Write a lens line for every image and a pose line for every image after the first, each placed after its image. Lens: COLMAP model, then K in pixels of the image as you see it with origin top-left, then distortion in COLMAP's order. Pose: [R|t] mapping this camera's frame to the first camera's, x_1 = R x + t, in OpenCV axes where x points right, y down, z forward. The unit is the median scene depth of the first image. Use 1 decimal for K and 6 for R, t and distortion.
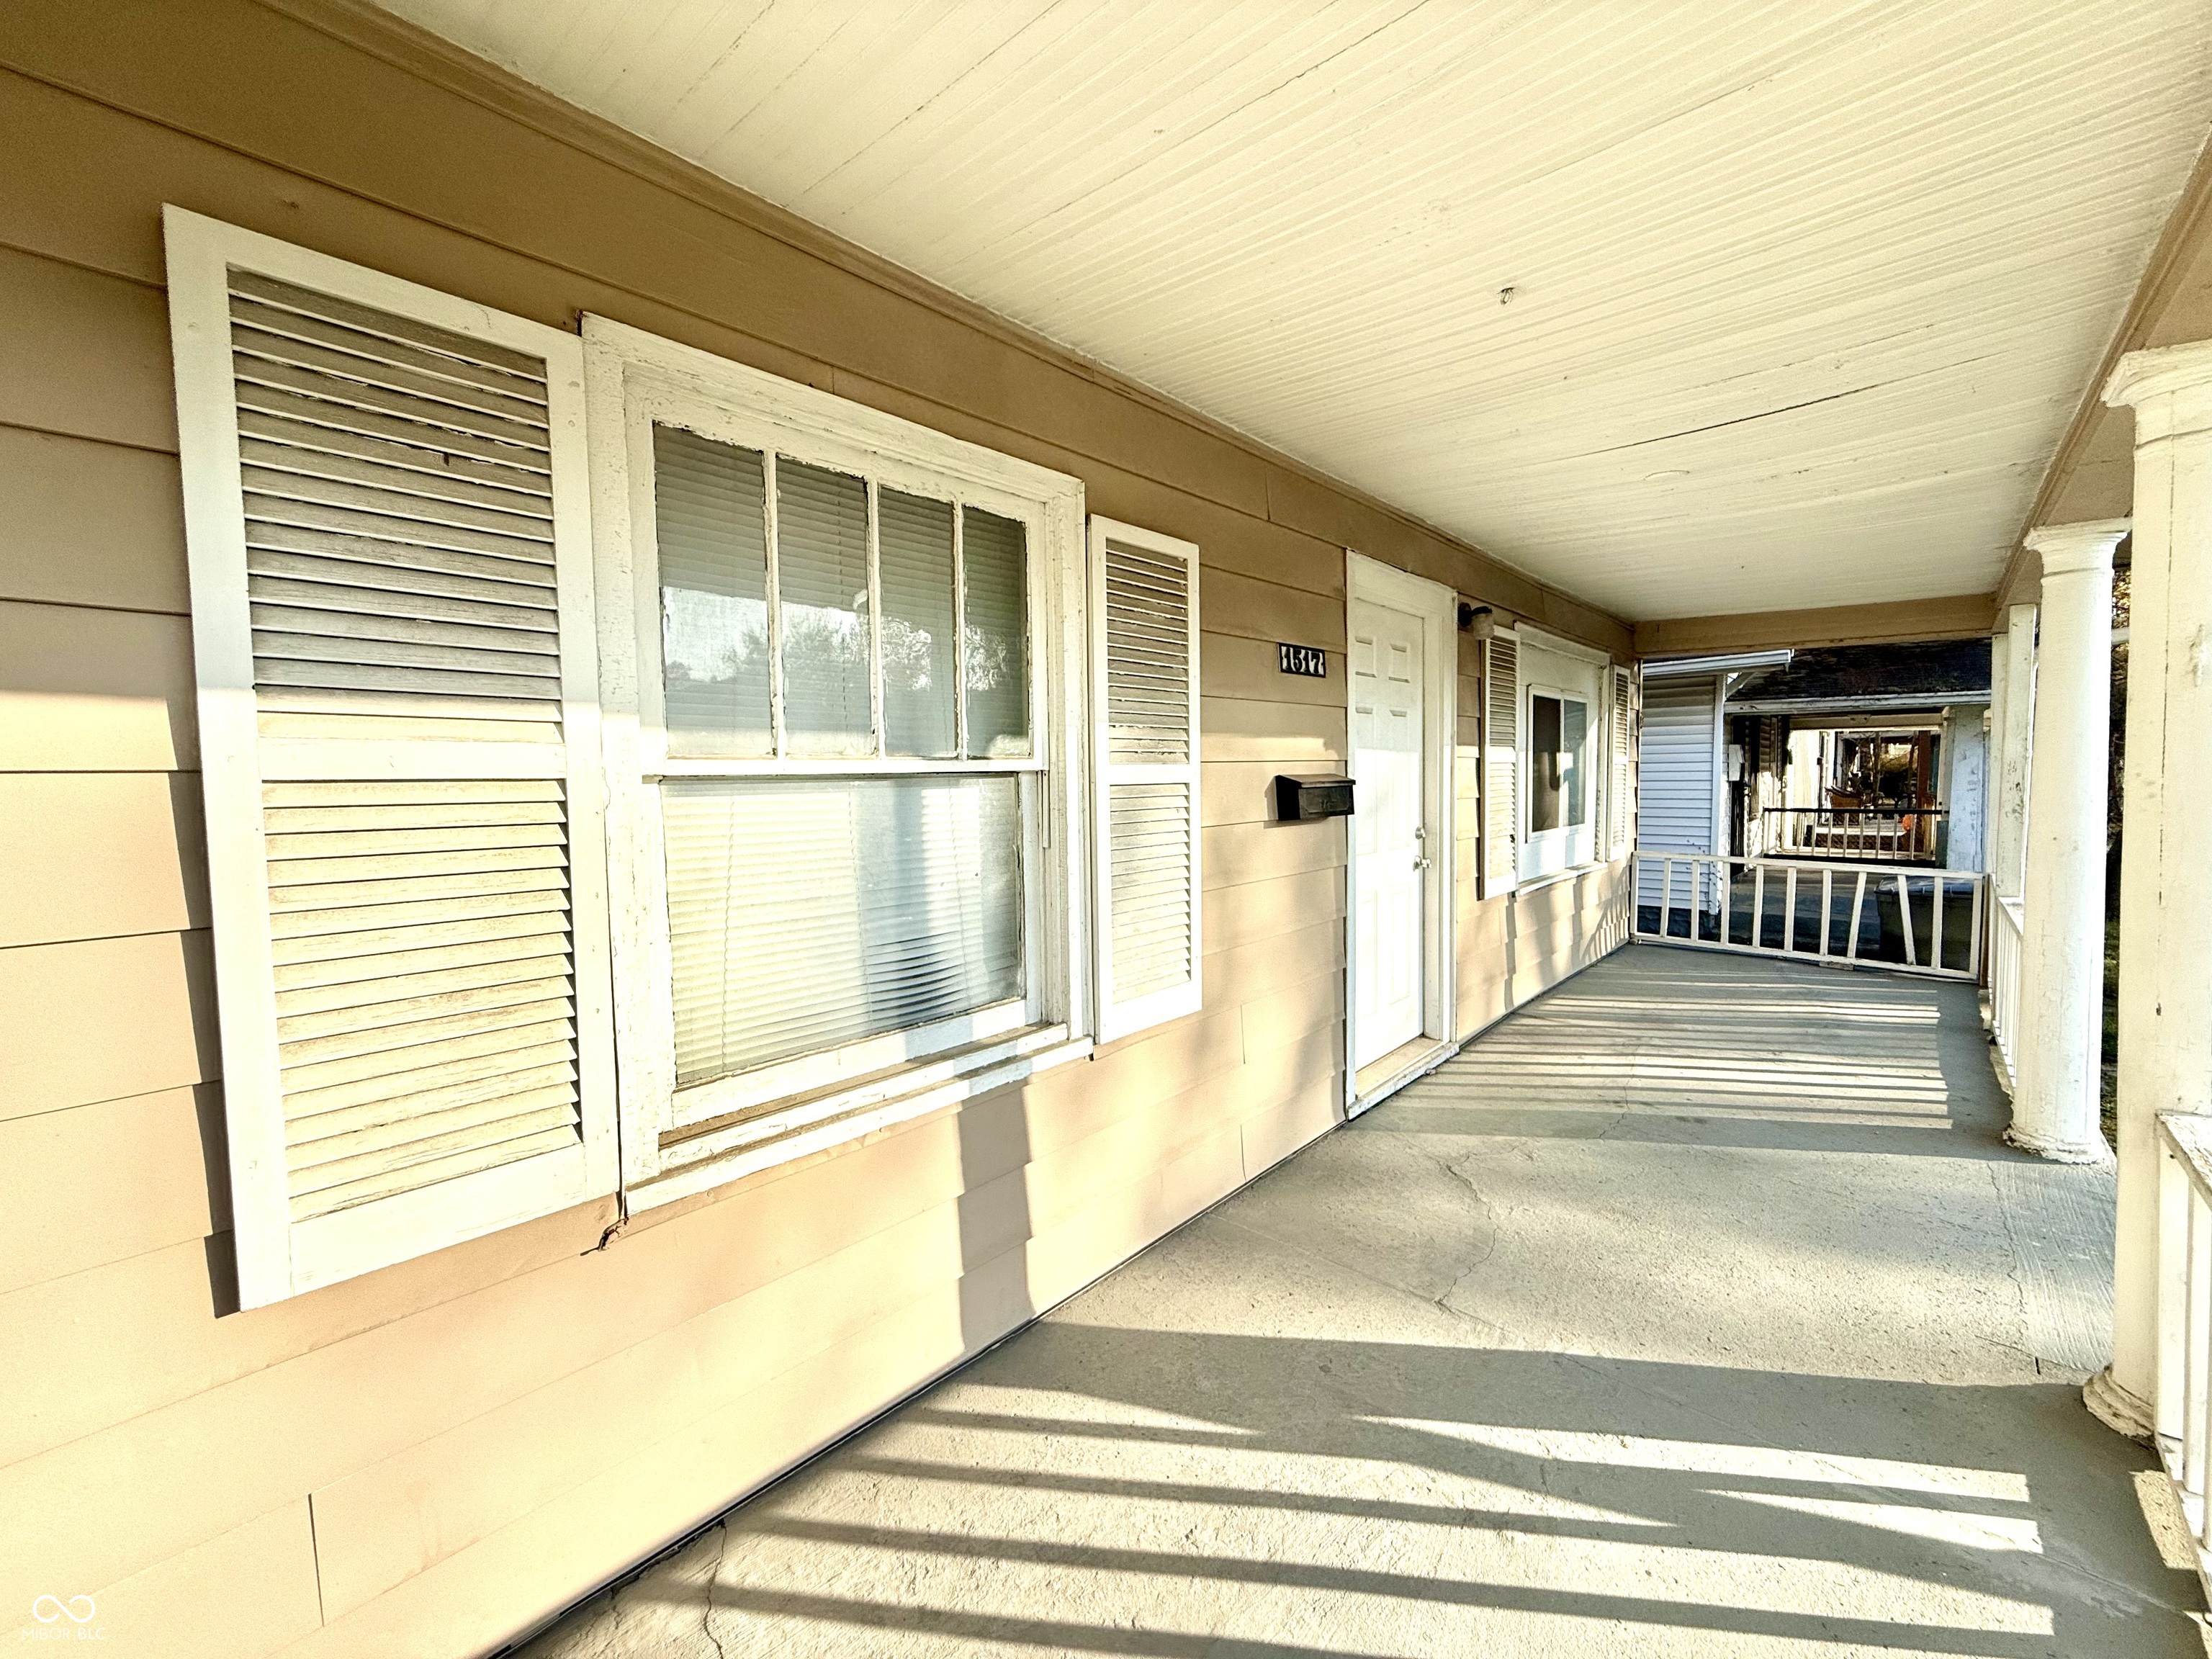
lens RADIAL K [[884.0, 0, 1099.0], [0, 884.0, 823.1], [0, 0, 1]] dist [-0.004401, 0.000177]
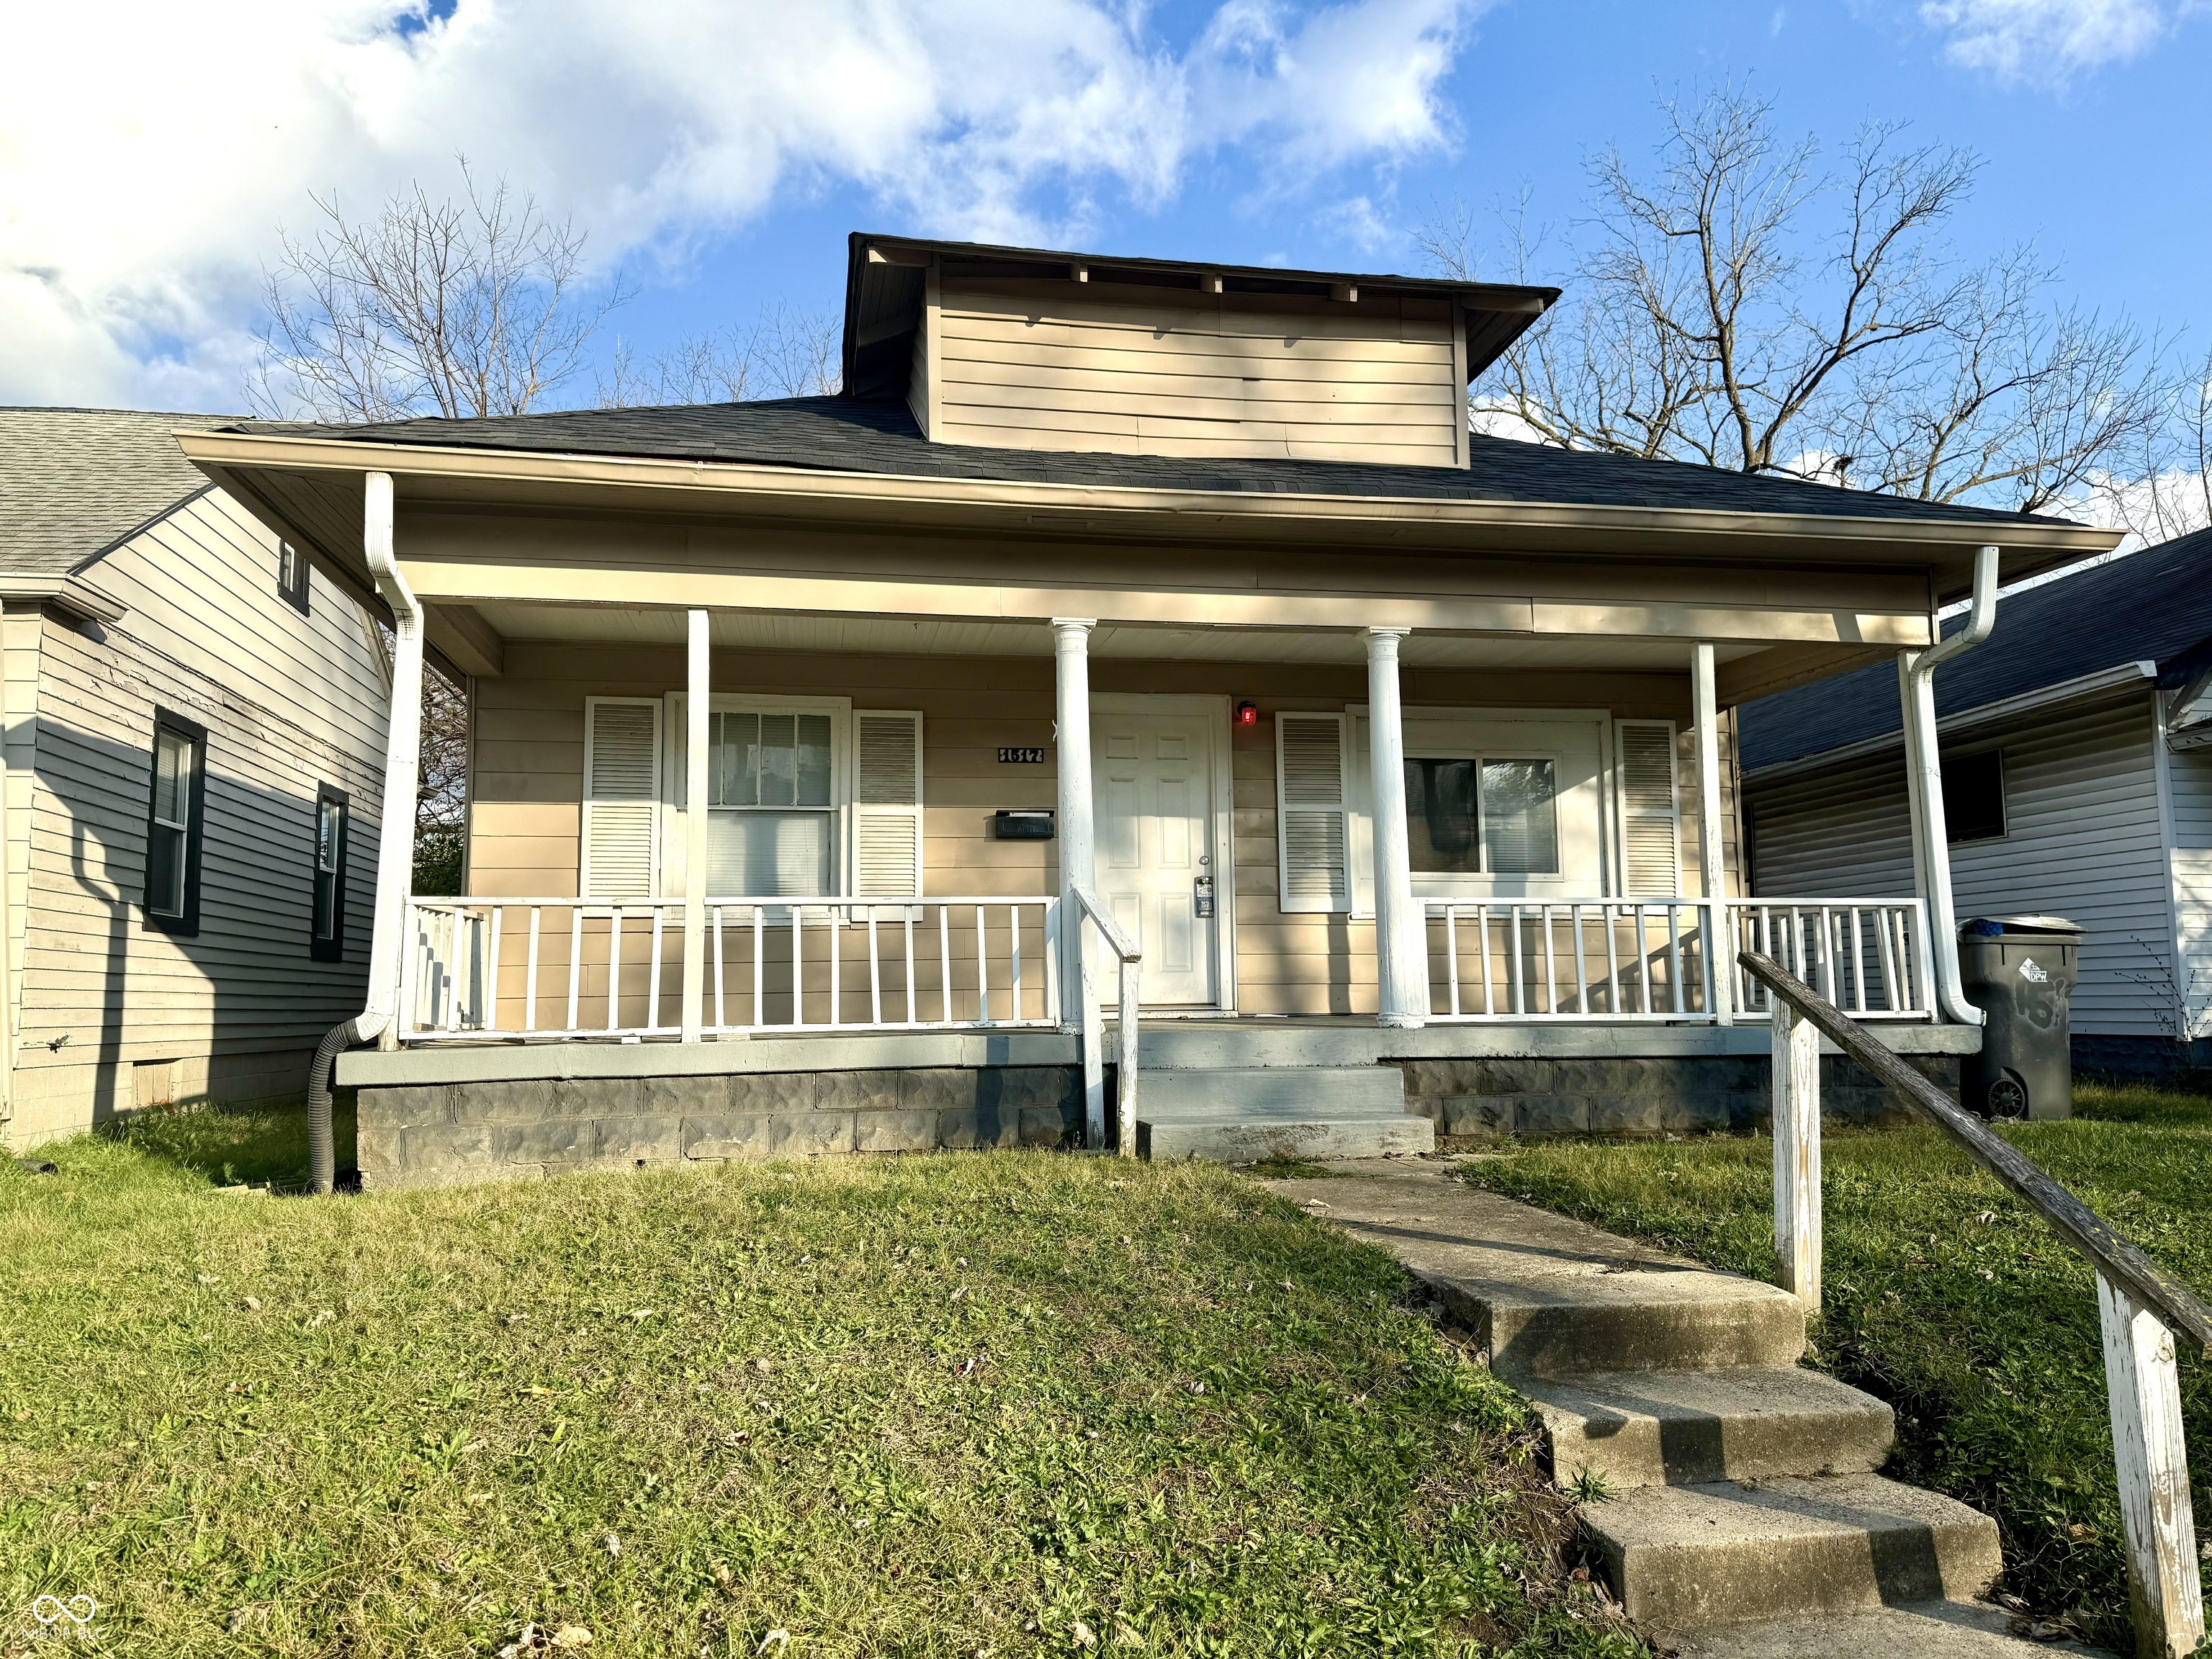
lens RADIAL K [[1518.2, 0, 1117.7], [0, 1518.2, 823.0], [0, 0, 1]] dist [0.052297, -0.012215]
pose [[0.800354, -0.052041, -0.597265, 2.997808], [-0.034729, 0.990528, -0.132844, 0.493999], [0.598521, 0.127065, 0.790966, -1.832713]]
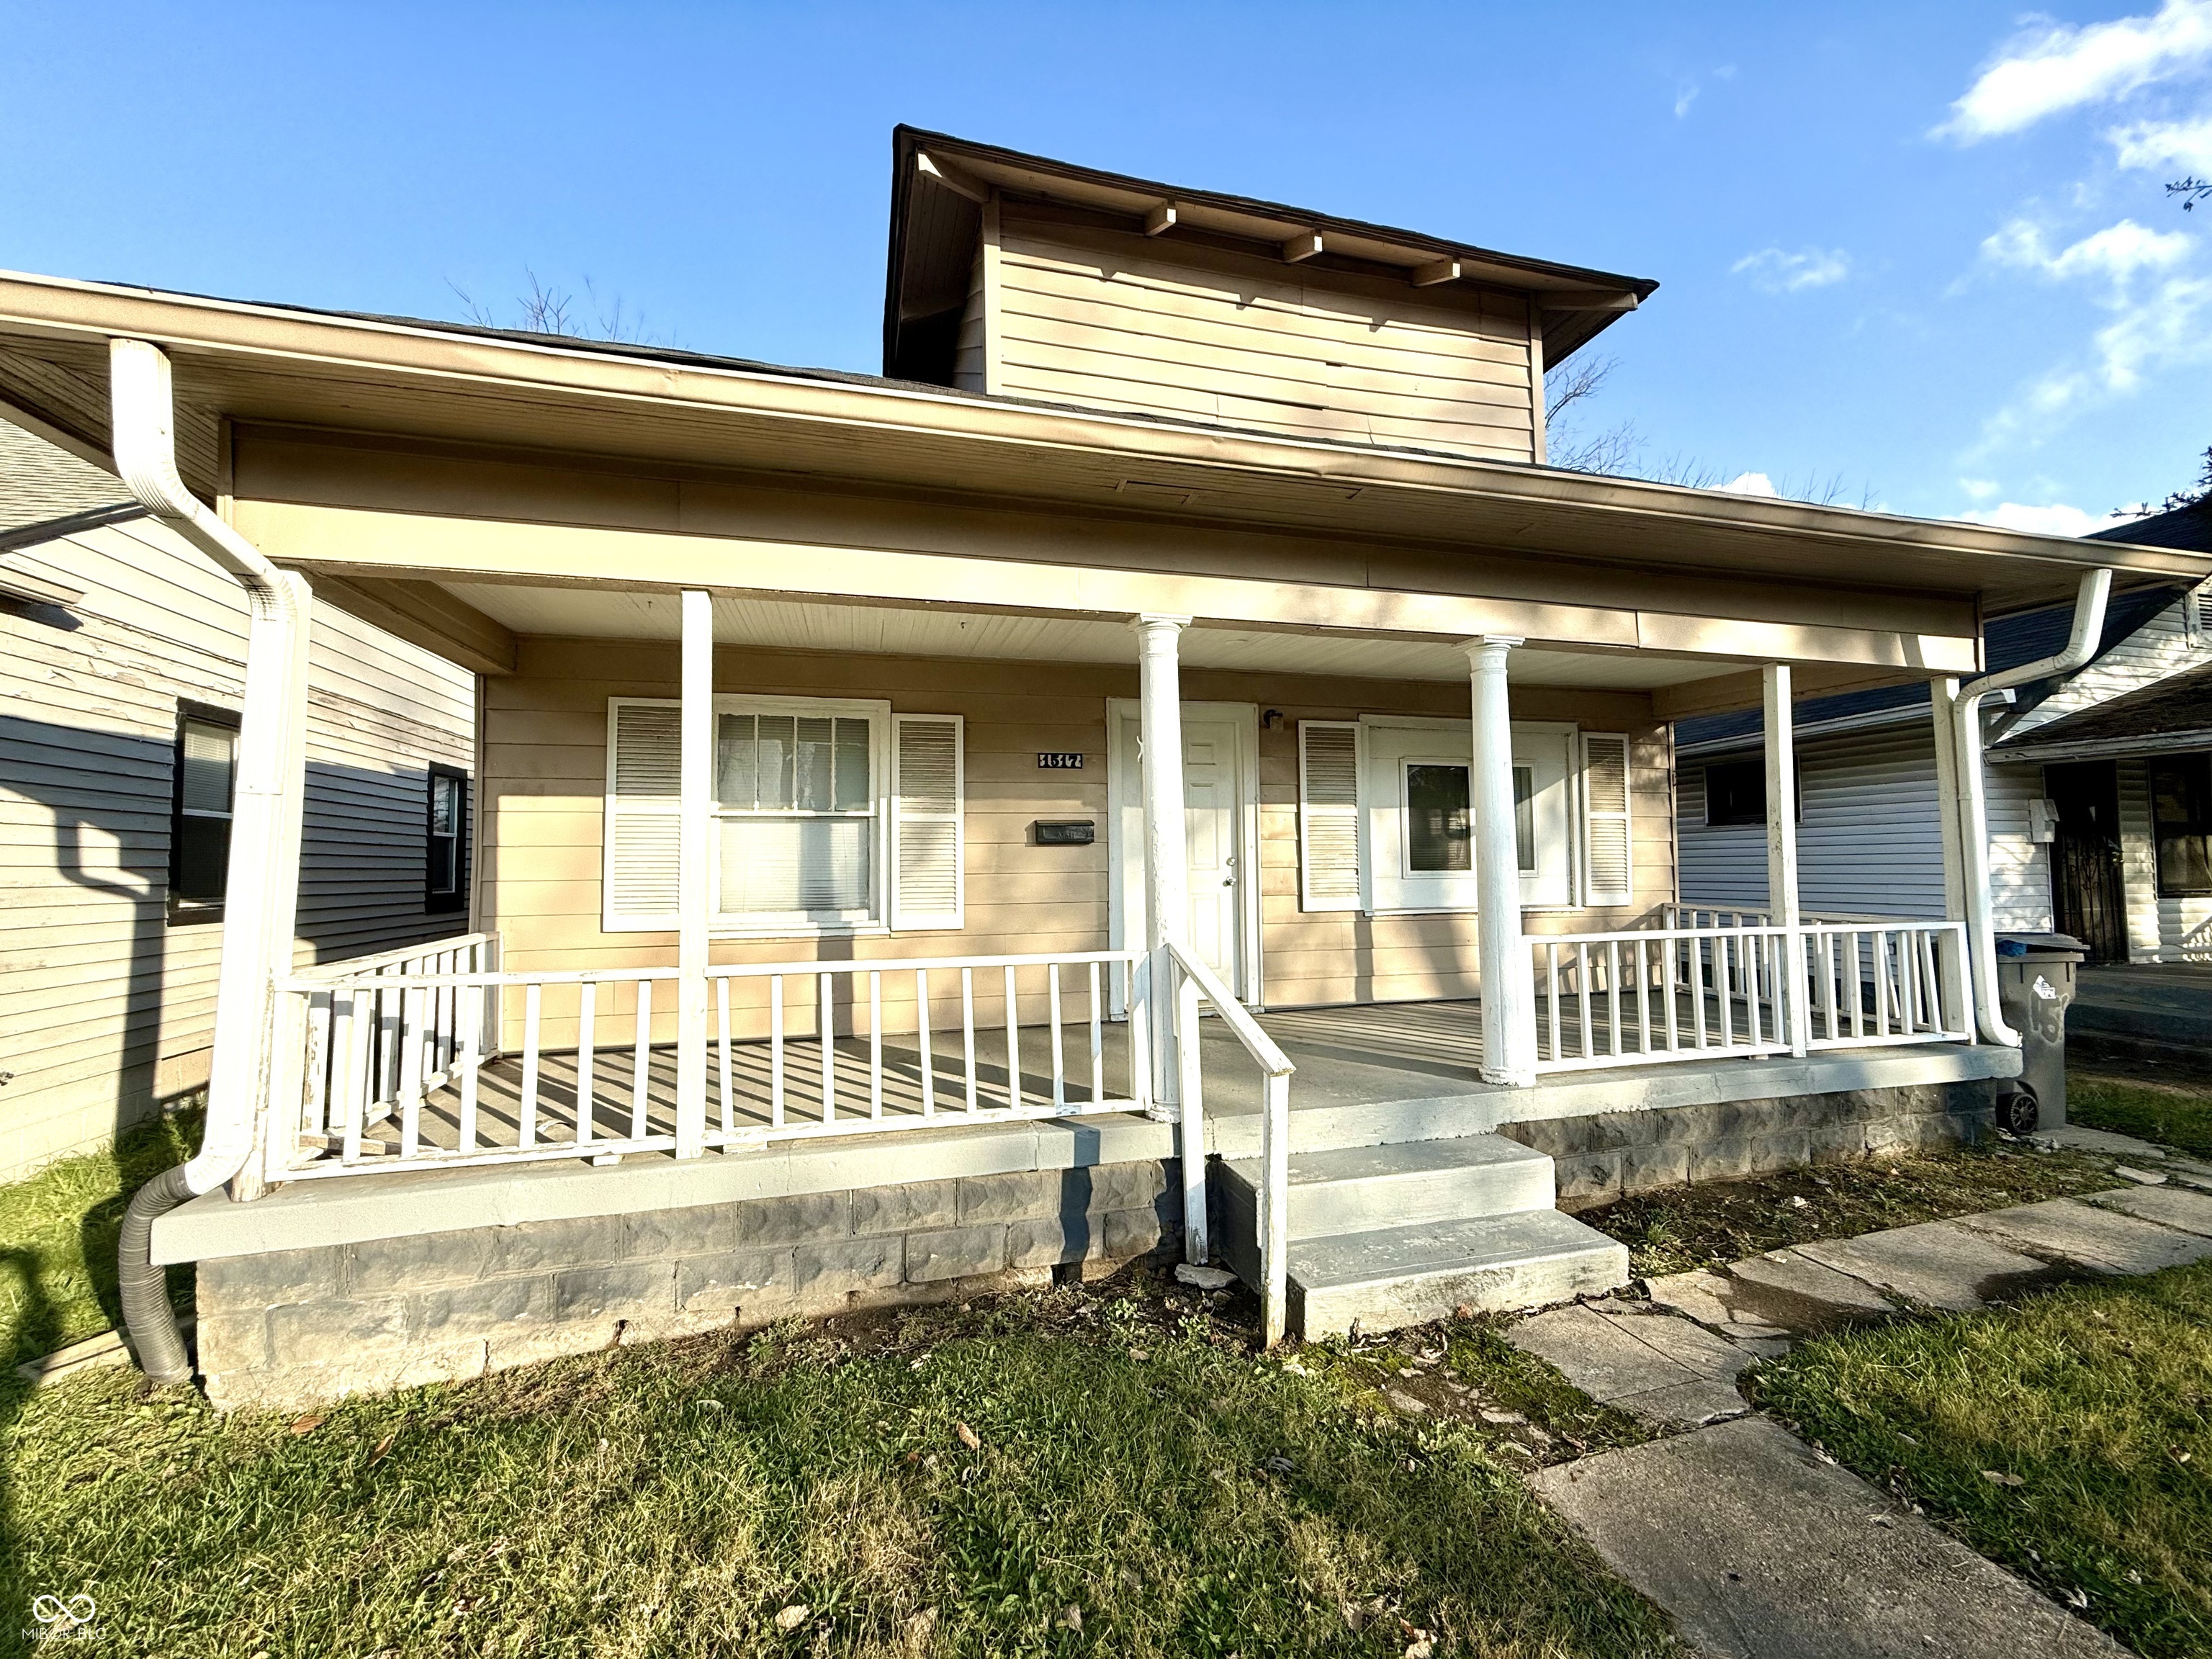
lens RADIAL K [[884.0, 0, 1101.1], [0, 884.0, 822.3], [0, 0, 1]] dist [-0.004401, 0.000177]
pose [[0.840676, -0.007737, -0.541483, 1.725893], [-0.037721, 0.996633, -0.072805, 0.108961], [0.540223, 0.081630, 0.837553, -0.696986]]
